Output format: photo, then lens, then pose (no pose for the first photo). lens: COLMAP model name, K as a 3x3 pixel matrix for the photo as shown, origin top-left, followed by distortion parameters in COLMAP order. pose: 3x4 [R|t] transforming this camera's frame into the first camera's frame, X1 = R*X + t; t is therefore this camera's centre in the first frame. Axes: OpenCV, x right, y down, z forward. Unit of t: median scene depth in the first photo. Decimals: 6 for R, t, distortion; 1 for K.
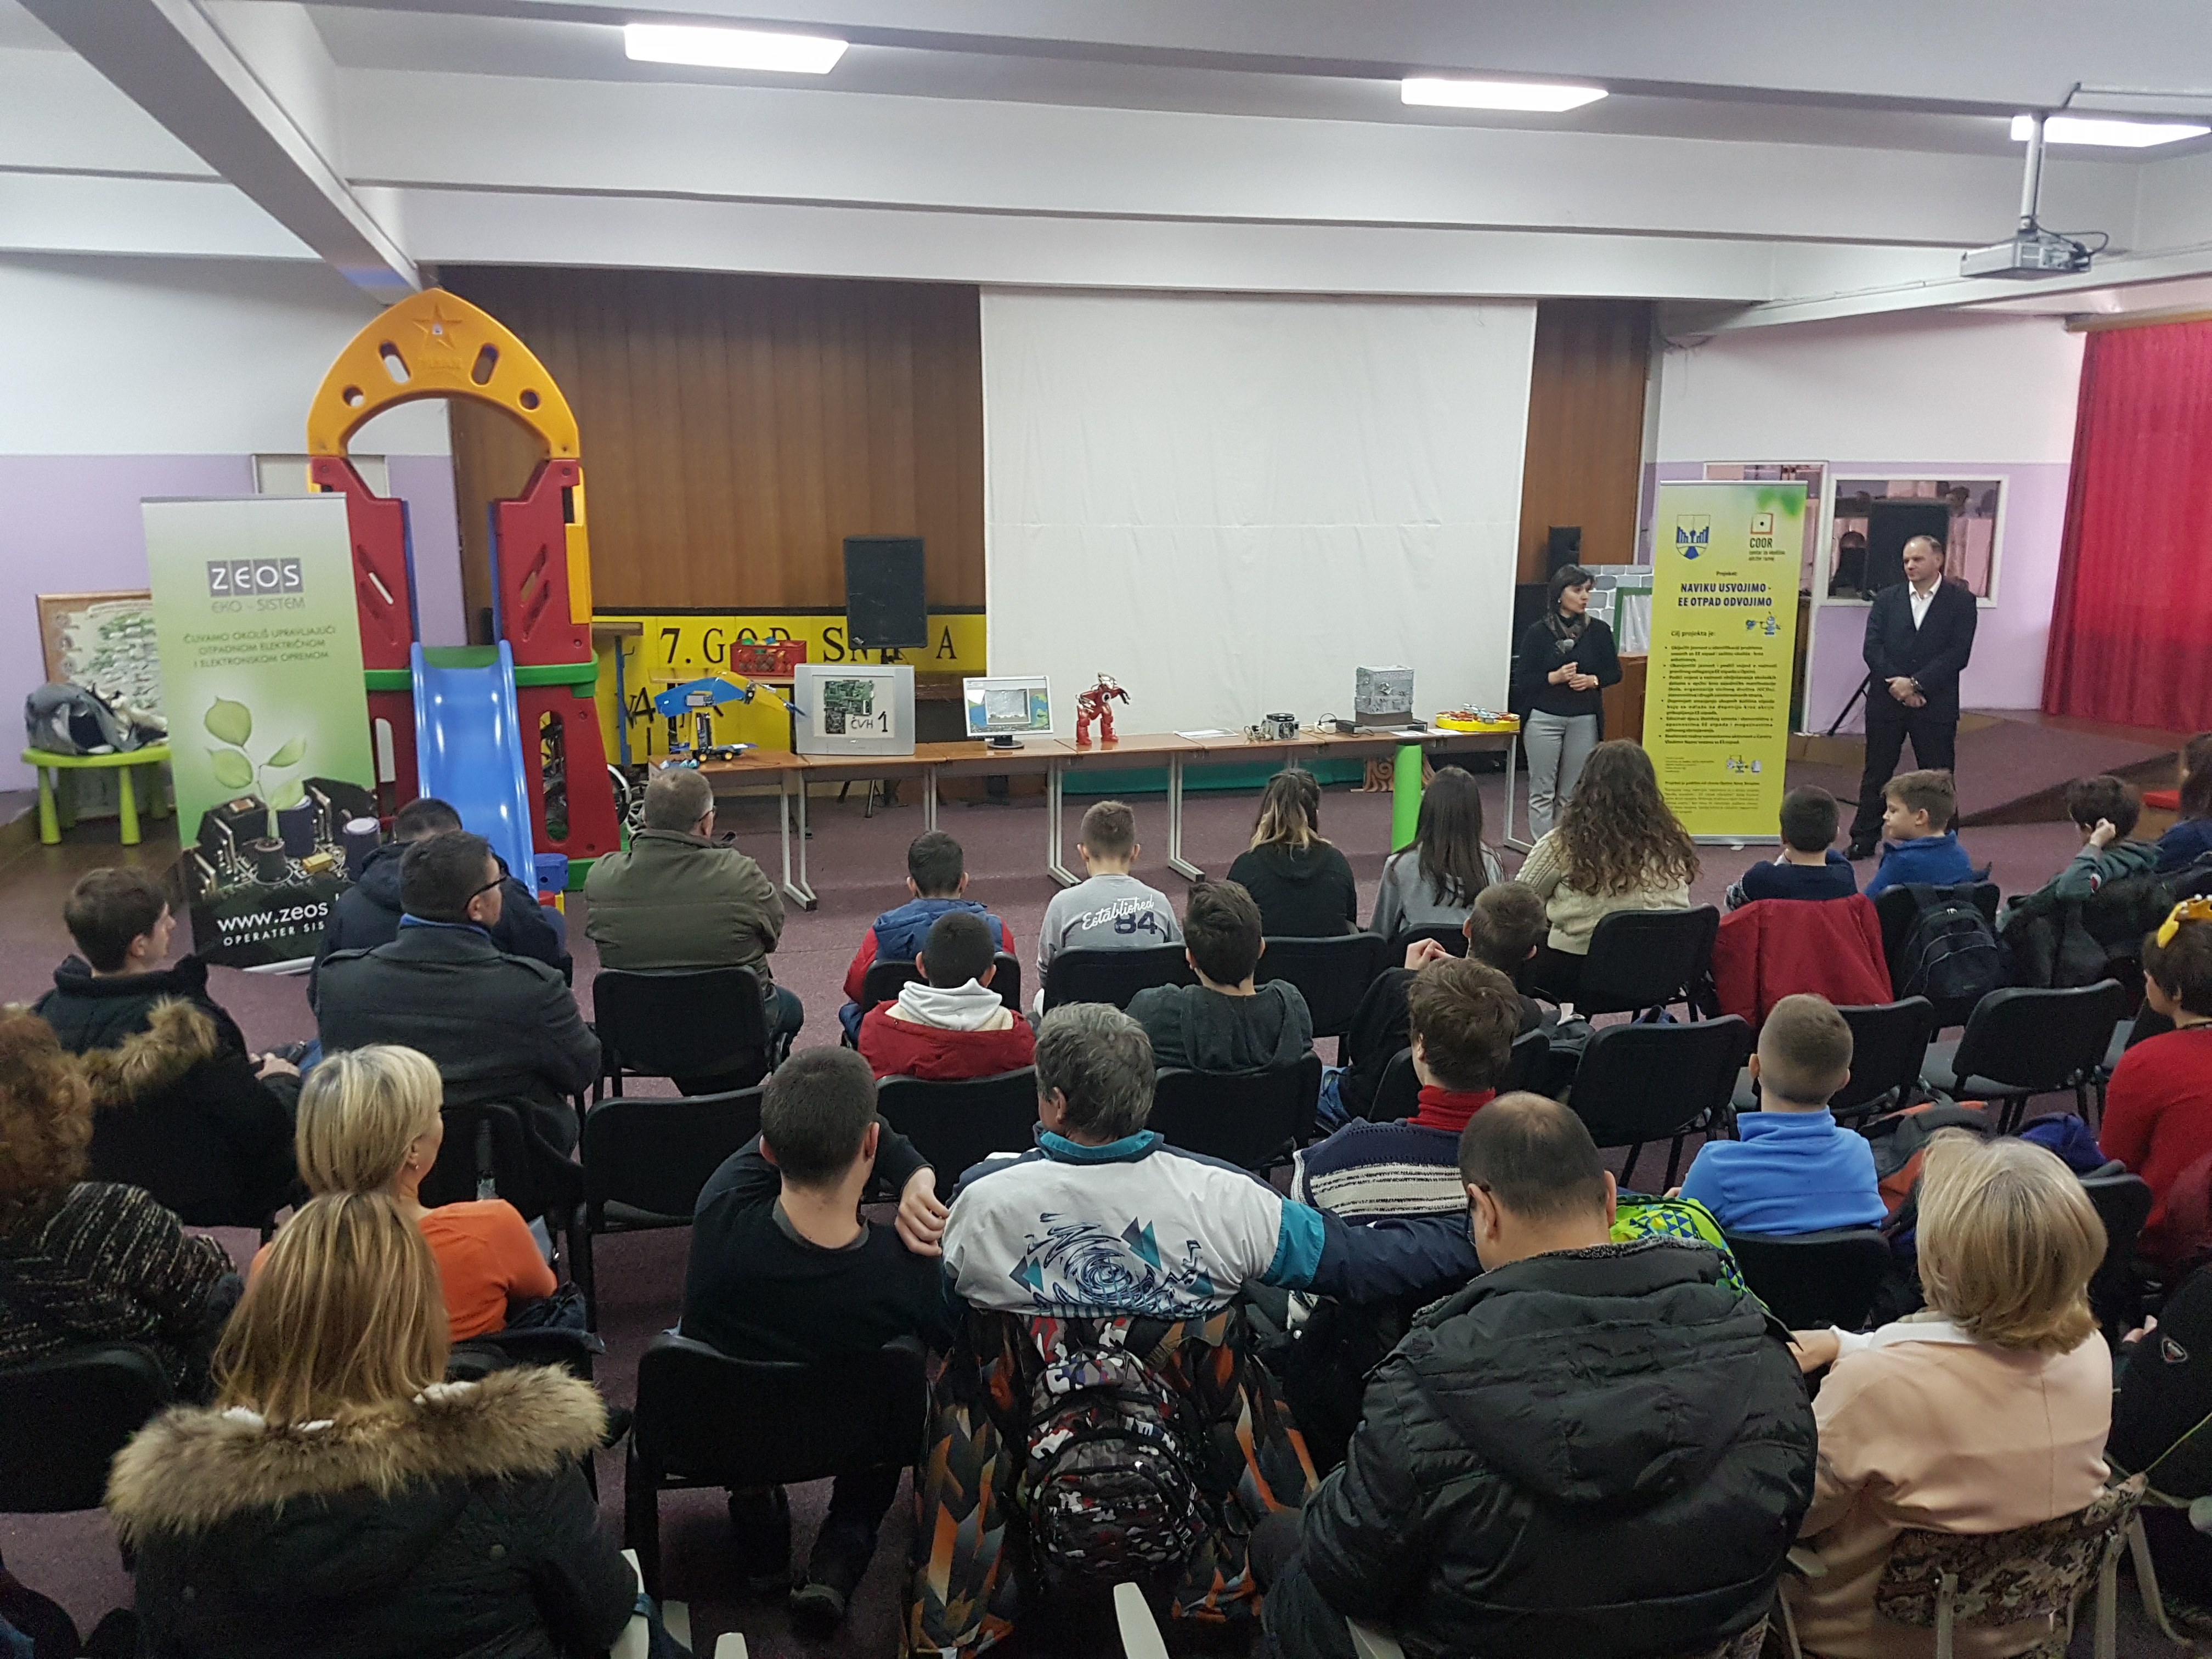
lens RADIAL K [[1719.3, 0, 1069.9], [0, 1719.3, 809.2], [0, 0, 1]] dist [0.233130, -0.435617]
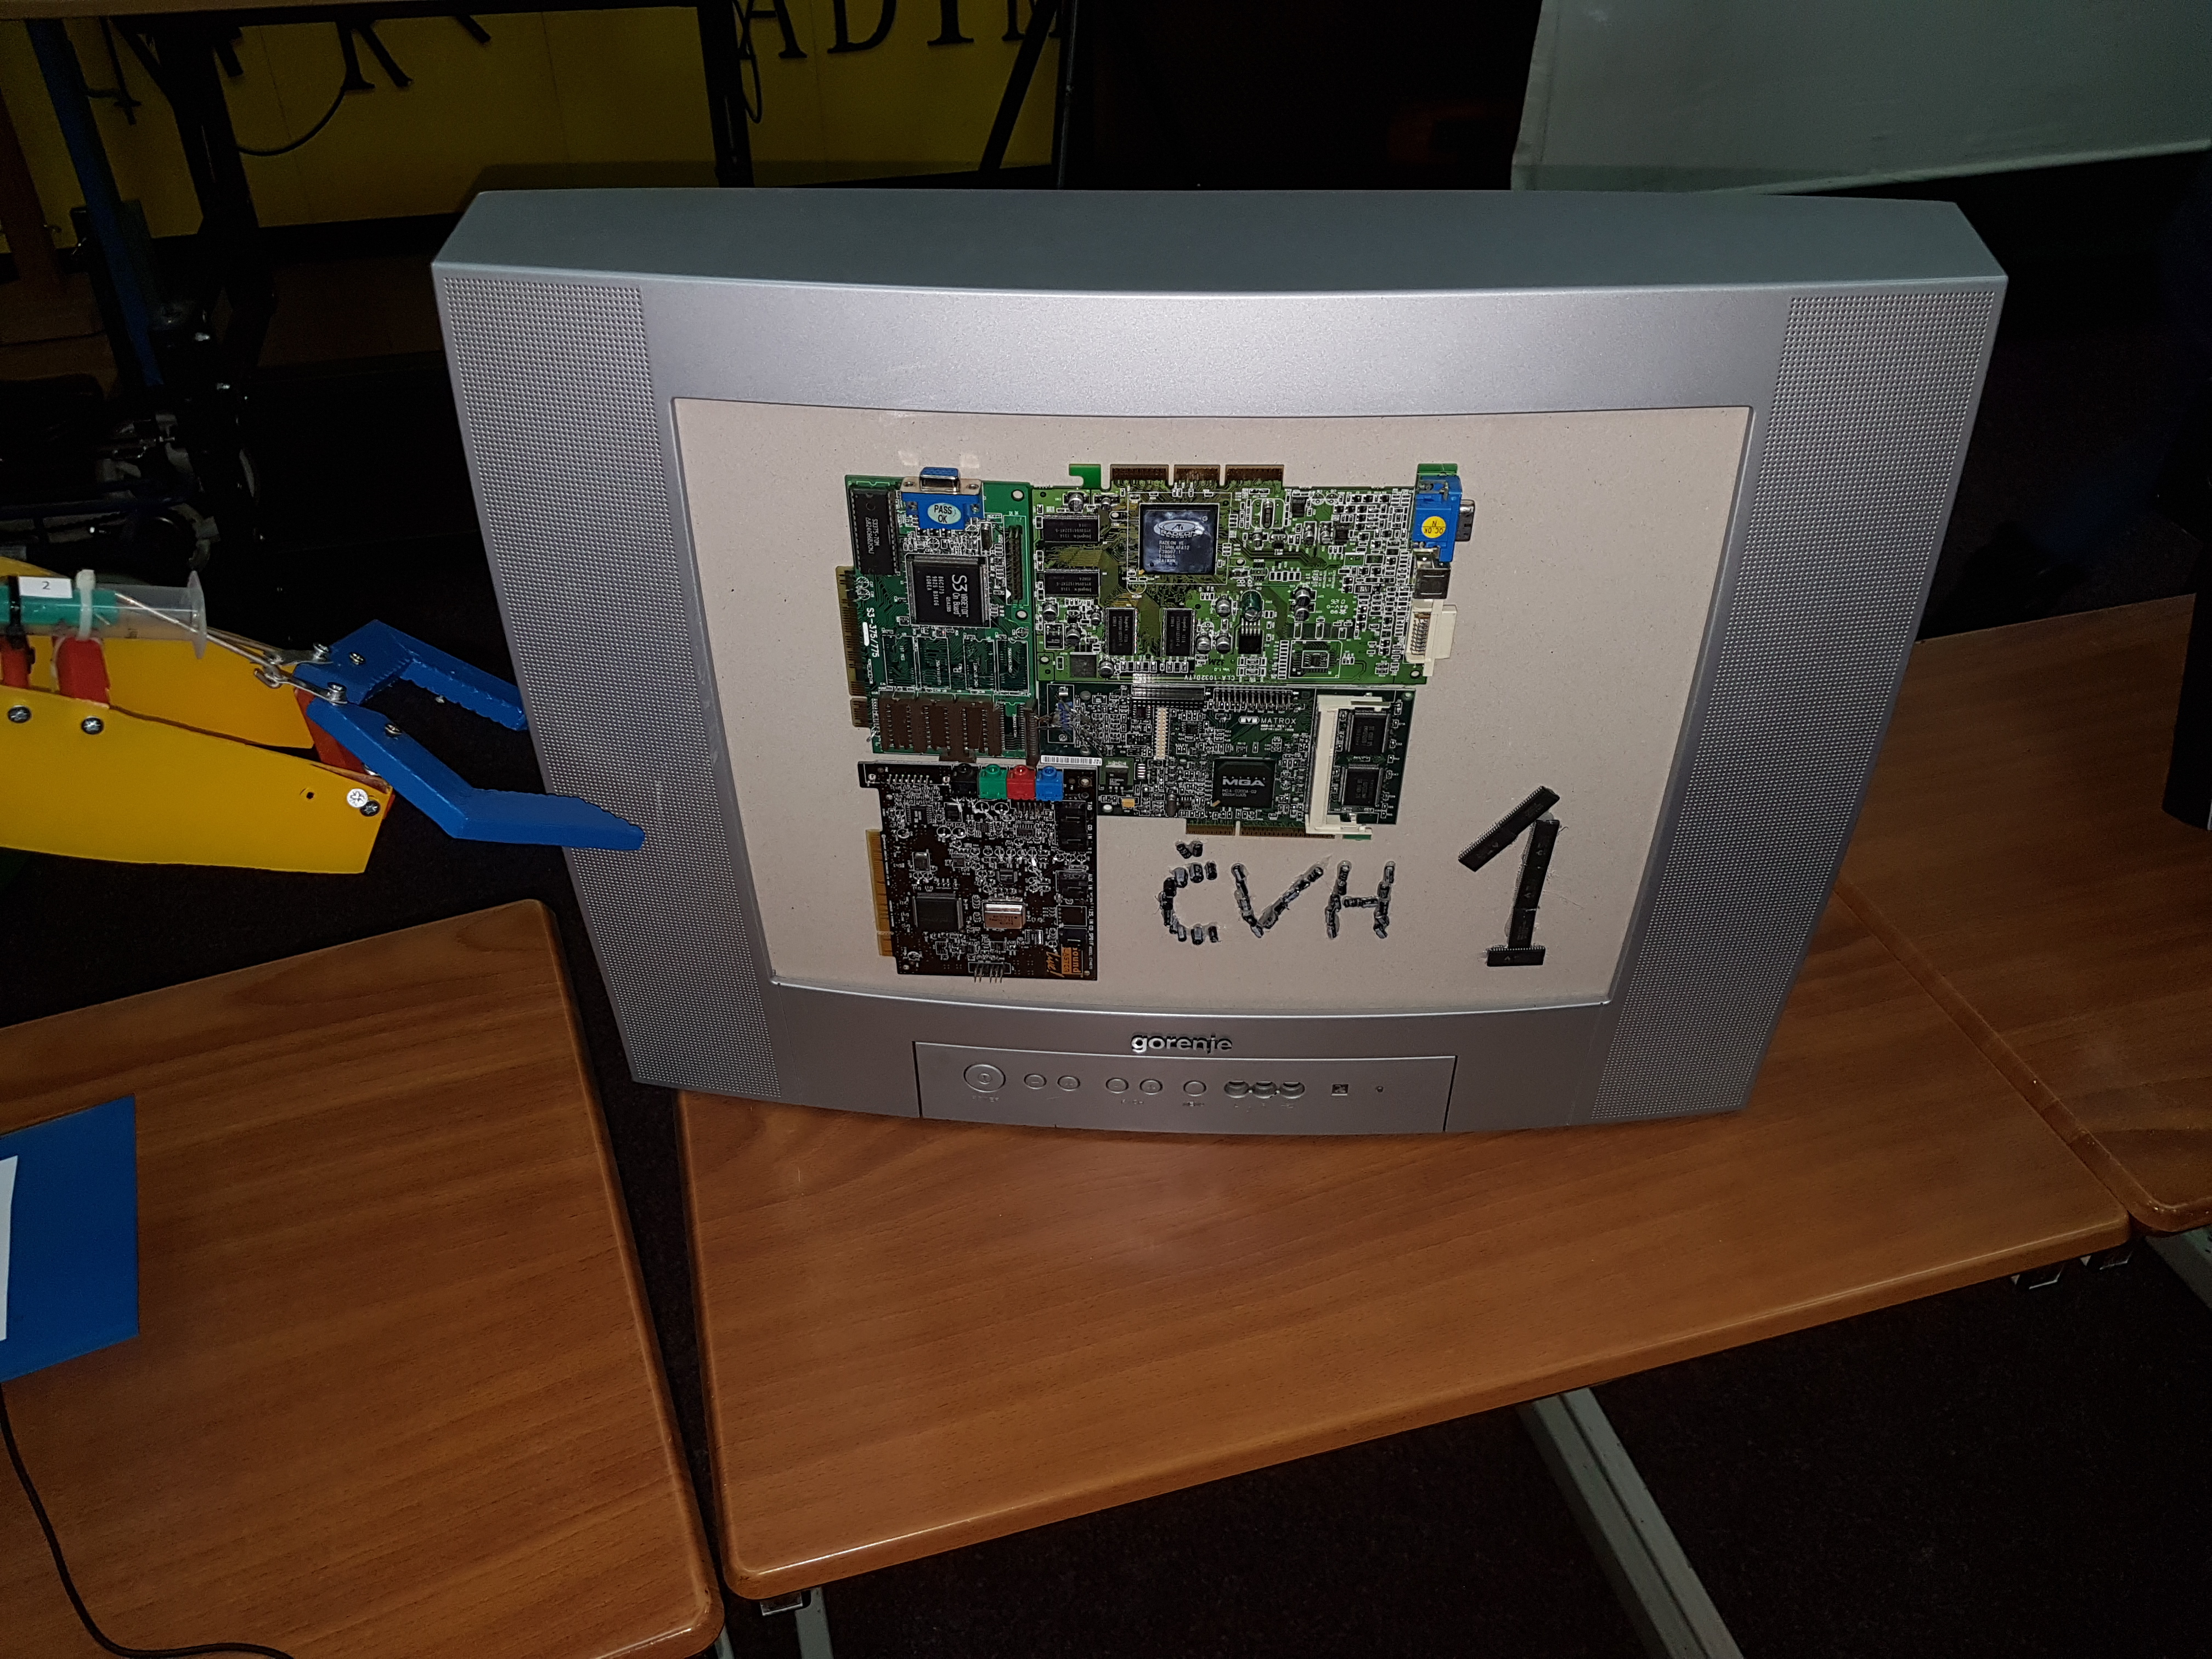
lens RADIAL K [[1828.4, 0, 1098.4], [0, 1828.4, 884.6], [0, 0, 1]] dist [0.092891, -0.145179]
pose [[0.999419, 0.014206, -0.030974, -0.128262], [0.001978, 0.883249, 0.468899, -0.096760], [0.034019, -0.468688, 0.882708, 0.912694]]
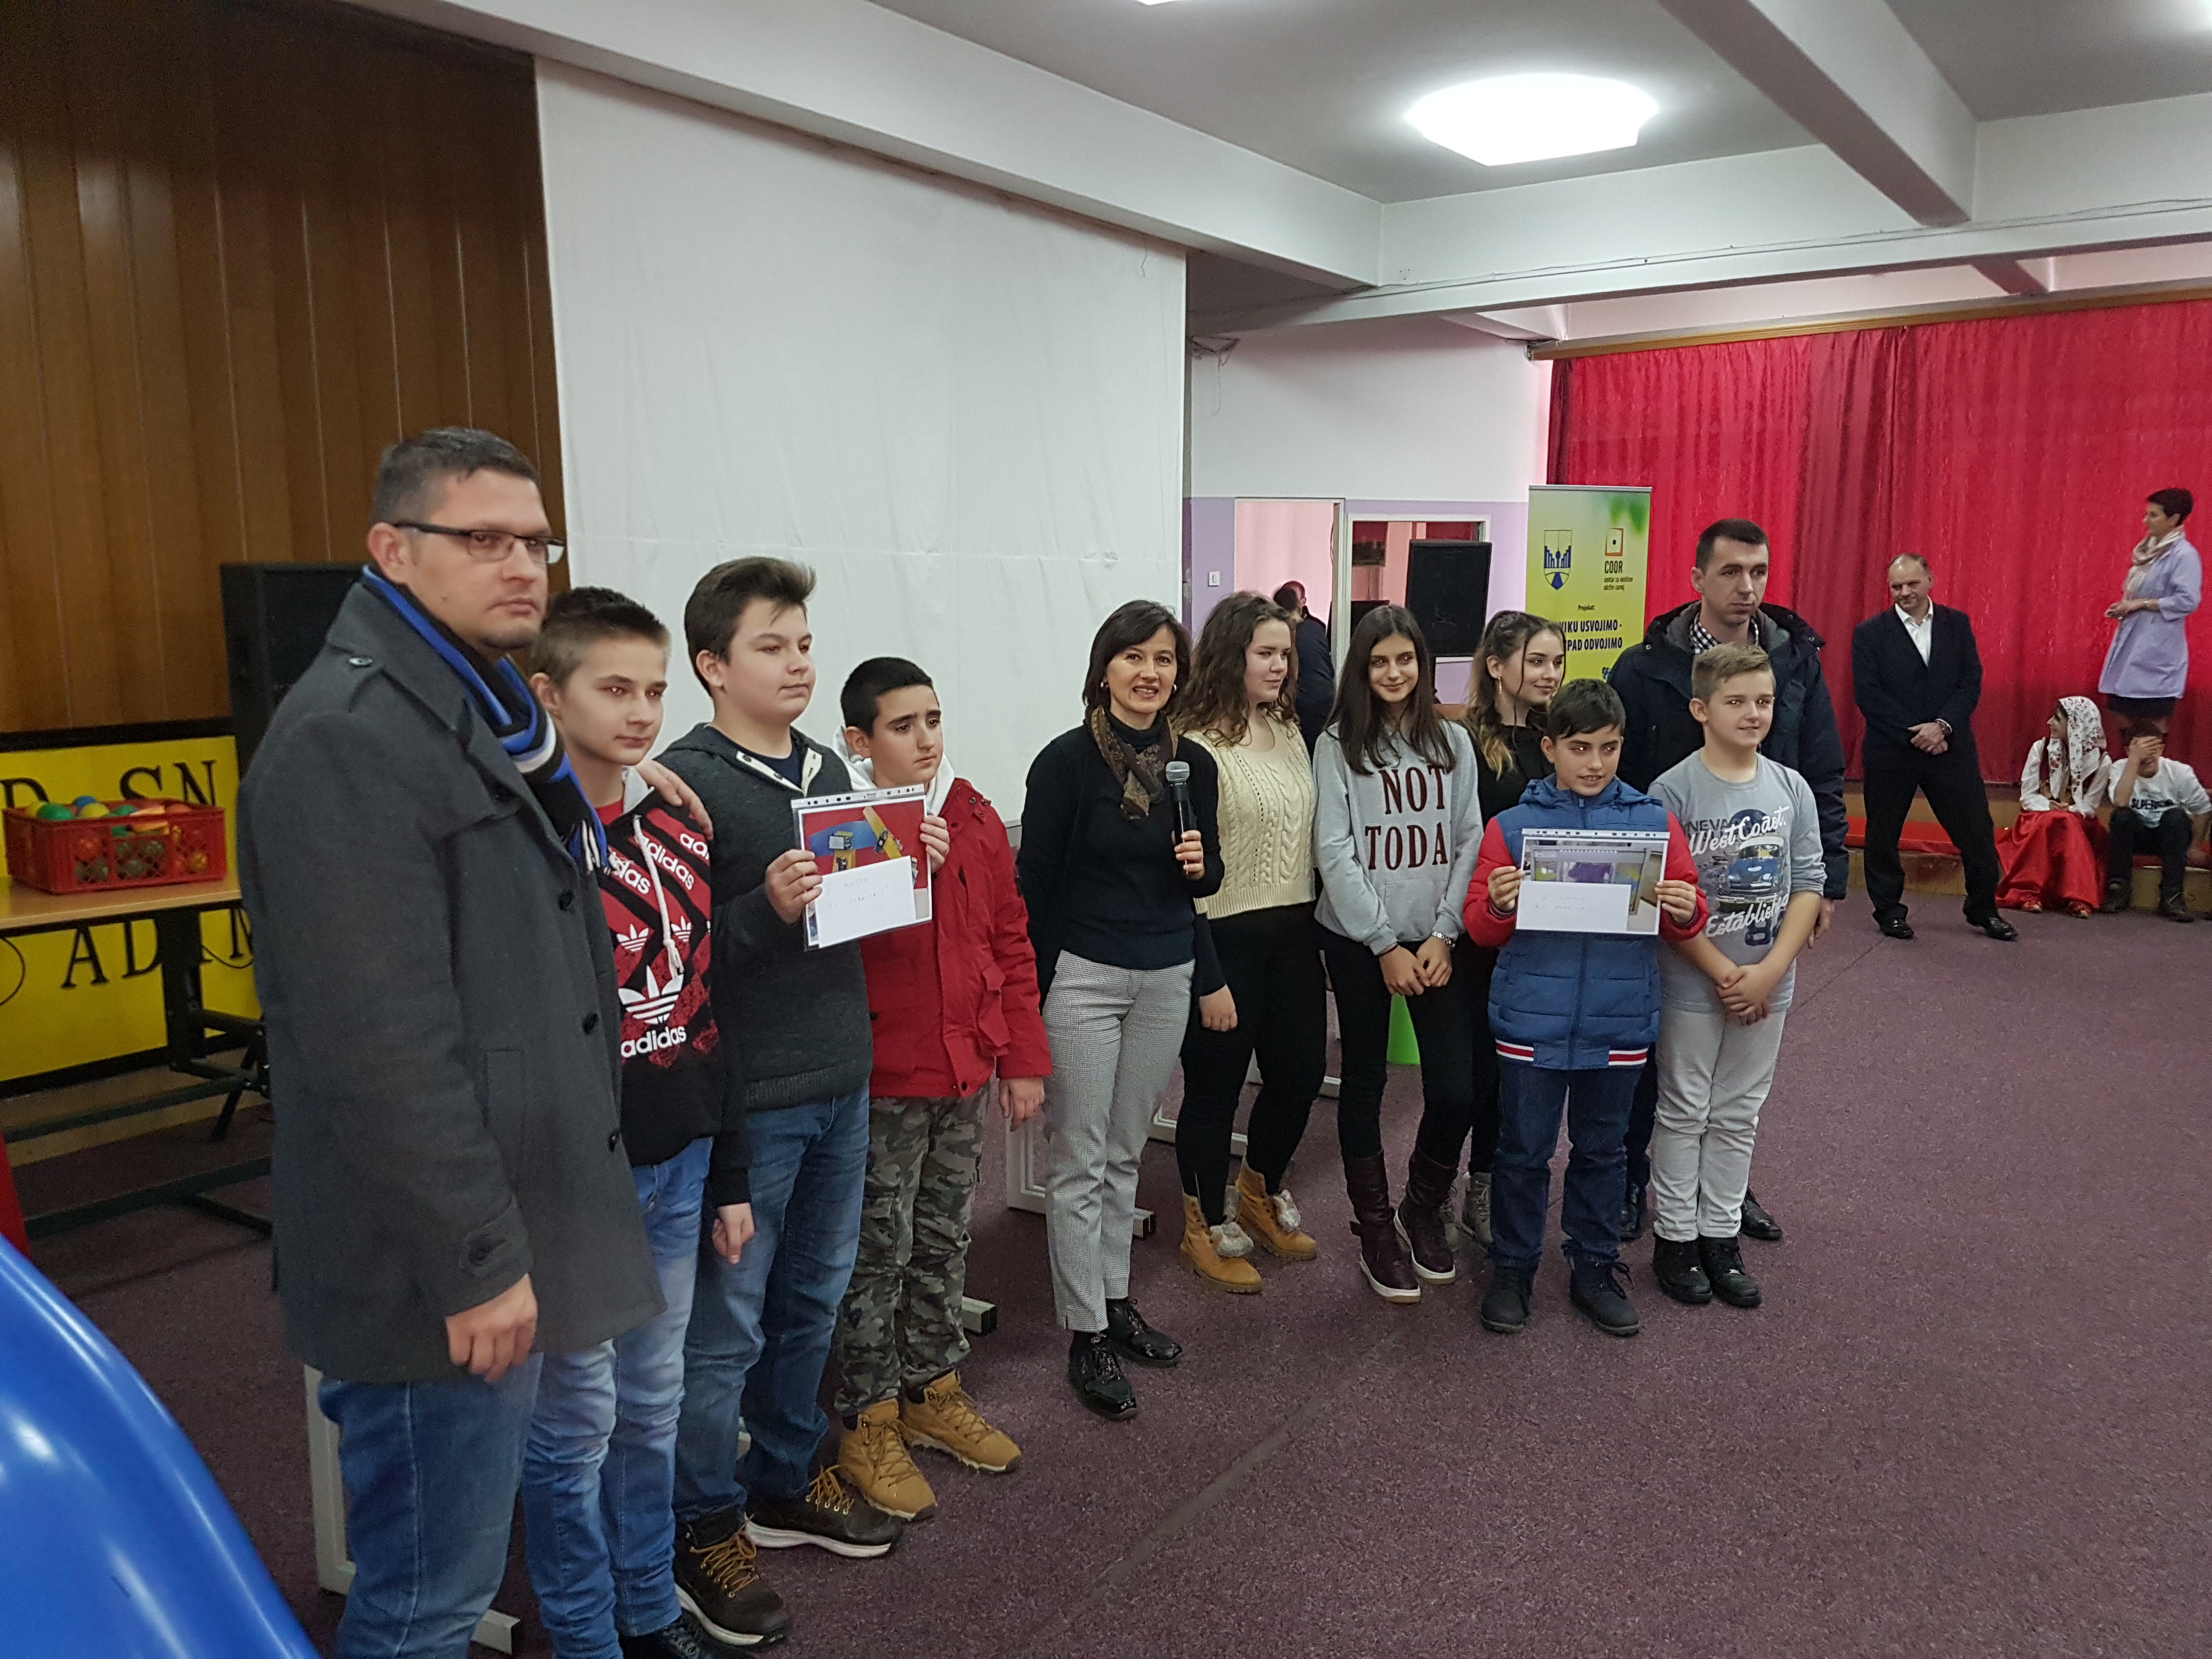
lens RADIAL K [[1747.0, 0, 1106.0], [0, 1747.0, 863.8], [0, 0, 1]] dist [0.116974, -0.208624]
pose [[0.762116, -0.110640, 0.637916, -0.331393], [0.132378, 0.991104, 0.013746, -0.070608], [-0.633762, 0.073970, 0.769983, 0.633445]]
